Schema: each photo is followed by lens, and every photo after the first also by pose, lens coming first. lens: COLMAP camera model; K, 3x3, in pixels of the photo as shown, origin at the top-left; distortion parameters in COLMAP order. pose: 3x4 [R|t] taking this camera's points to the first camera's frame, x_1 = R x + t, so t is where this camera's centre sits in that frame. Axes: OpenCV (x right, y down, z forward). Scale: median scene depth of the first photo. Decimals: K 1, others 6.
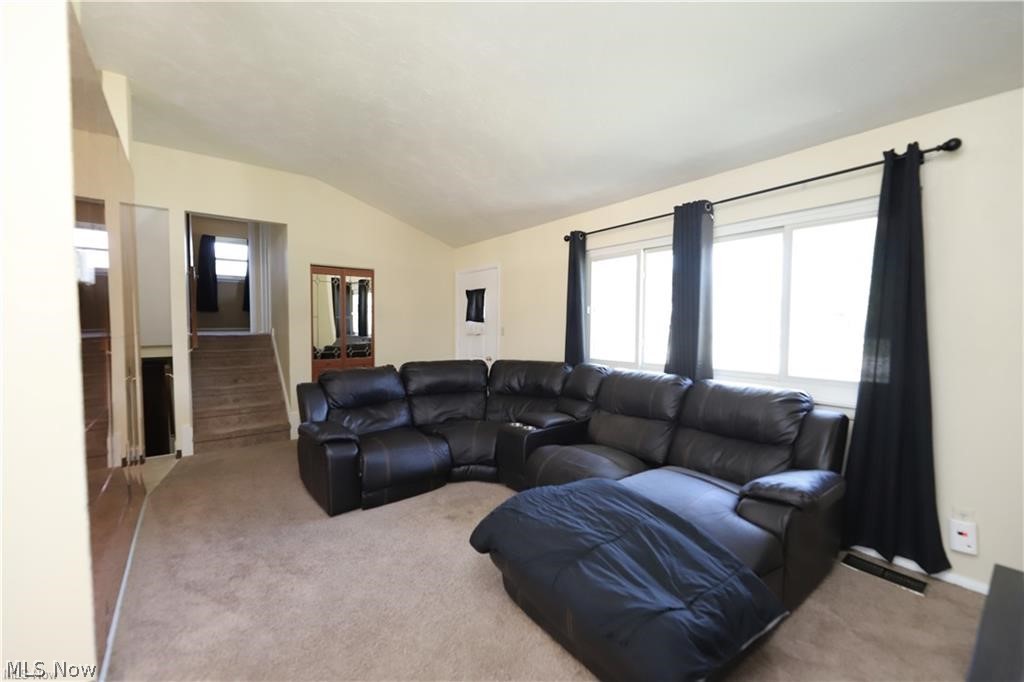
lens RADIAL K [[415.7, 0, 512.0], [0, 415.7, 341.0], [0, 0, 1]] dist [-0.007016, -0.000502]
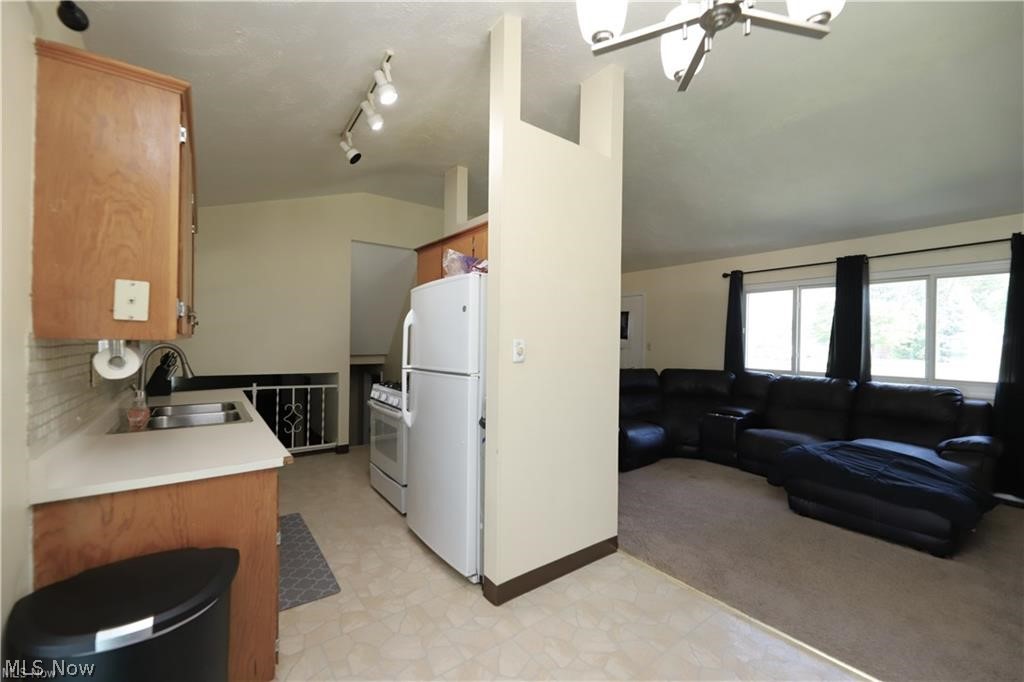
lens RADIAL K [[415.7, 0, 512.0], [0, 415.7, 341.0], [0, 0, 1]] dist [-0.007016, -0.000502]
pose [[0.999813, 0.010393, -0.016332, -0.691956], [-0.010993, 0.999252, -0.037075, 0.019217], [0.015934, 0.037247, 0.999179, -0.407662]]
